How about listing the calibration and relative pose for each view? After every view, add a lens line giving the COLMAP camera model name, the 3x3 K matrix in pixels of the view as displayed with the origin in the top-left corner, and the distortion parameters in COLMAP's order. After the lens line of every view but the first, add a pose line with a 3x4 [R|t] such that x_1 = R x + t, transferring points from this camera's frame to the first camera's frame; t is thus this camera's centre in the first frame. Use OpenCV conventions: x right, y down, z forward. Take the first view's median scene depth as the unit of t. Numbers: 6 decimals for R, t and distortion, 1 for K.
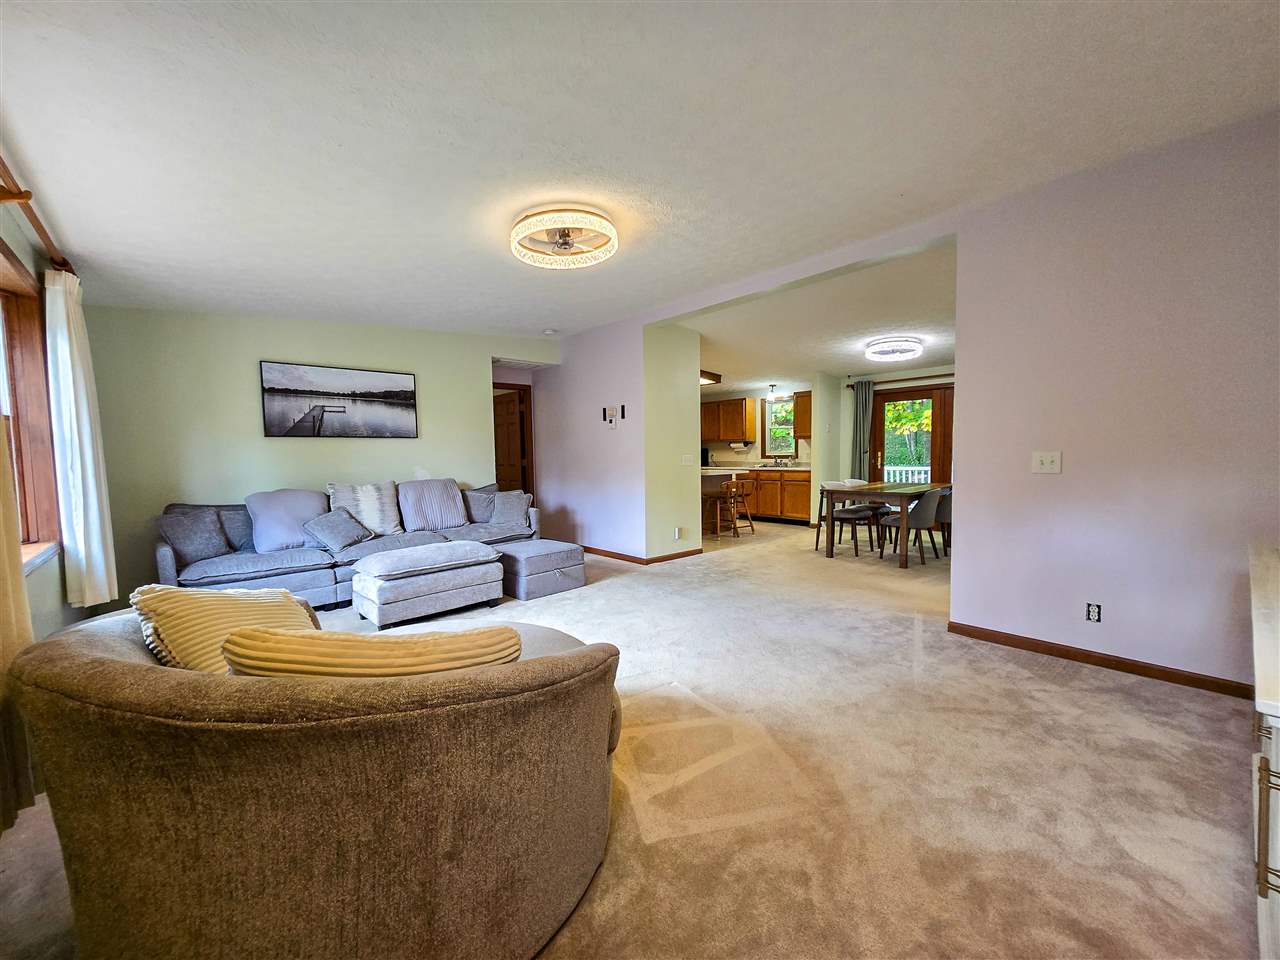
lens RADIAL K [[503.3, 0, 641.6], [0, 503.3, 483.3], [0, 0, 1]] dist [-0.000274, -0.000011]
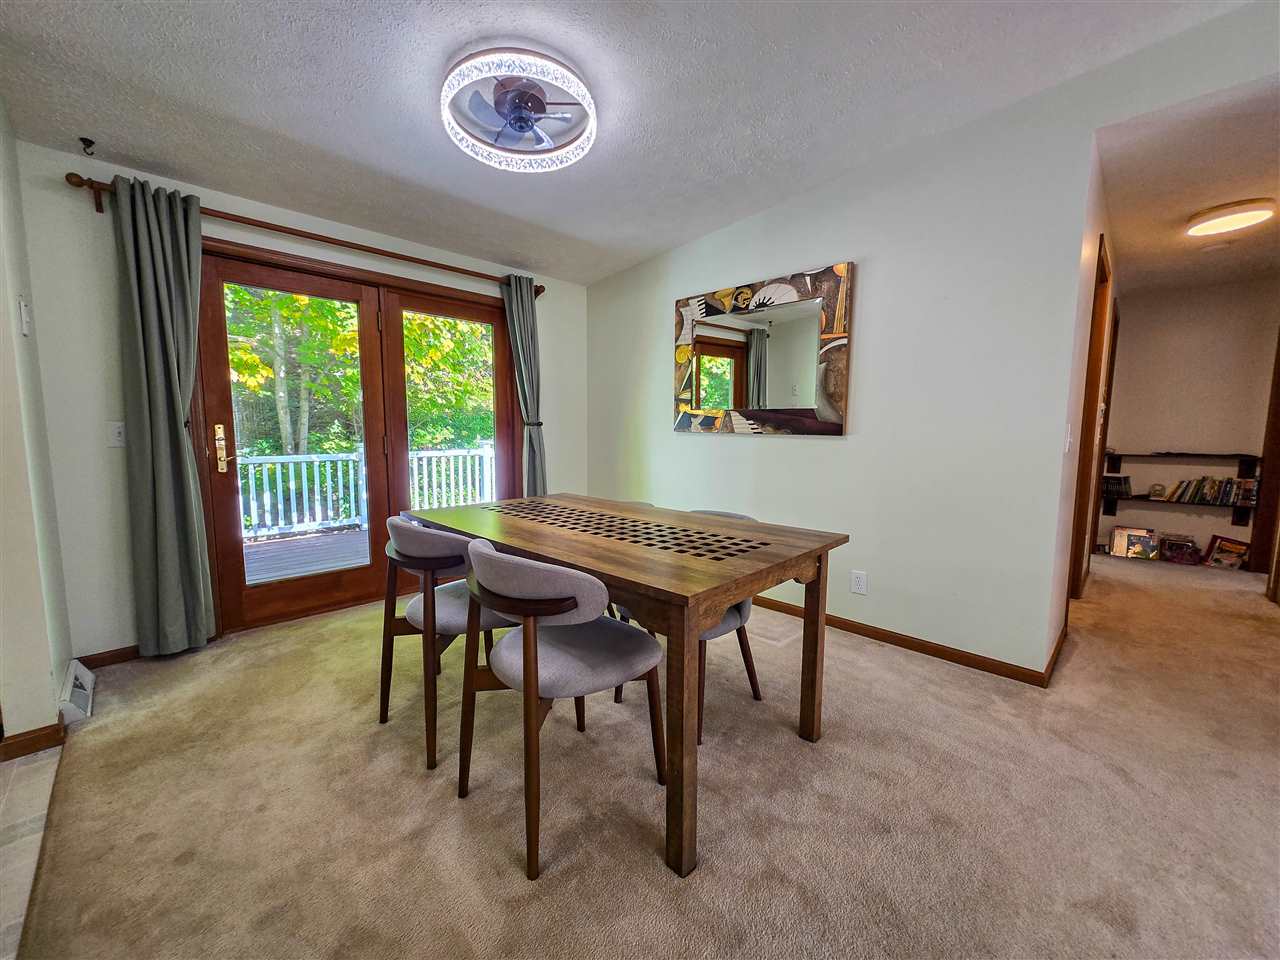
lens RADIAL K [[503.3, 0, 639.0], [0, 503.3, 477.5], [0, 0, 1]] dist [-0.000274, -0.000011]
pose [[-0.047095, -0.077685, 0.995865, 0.108425], [0.055707, 0.995215, 0.080269, -0.036120], [-0.997336, 0.059257, -0.042542, 0.709304]]
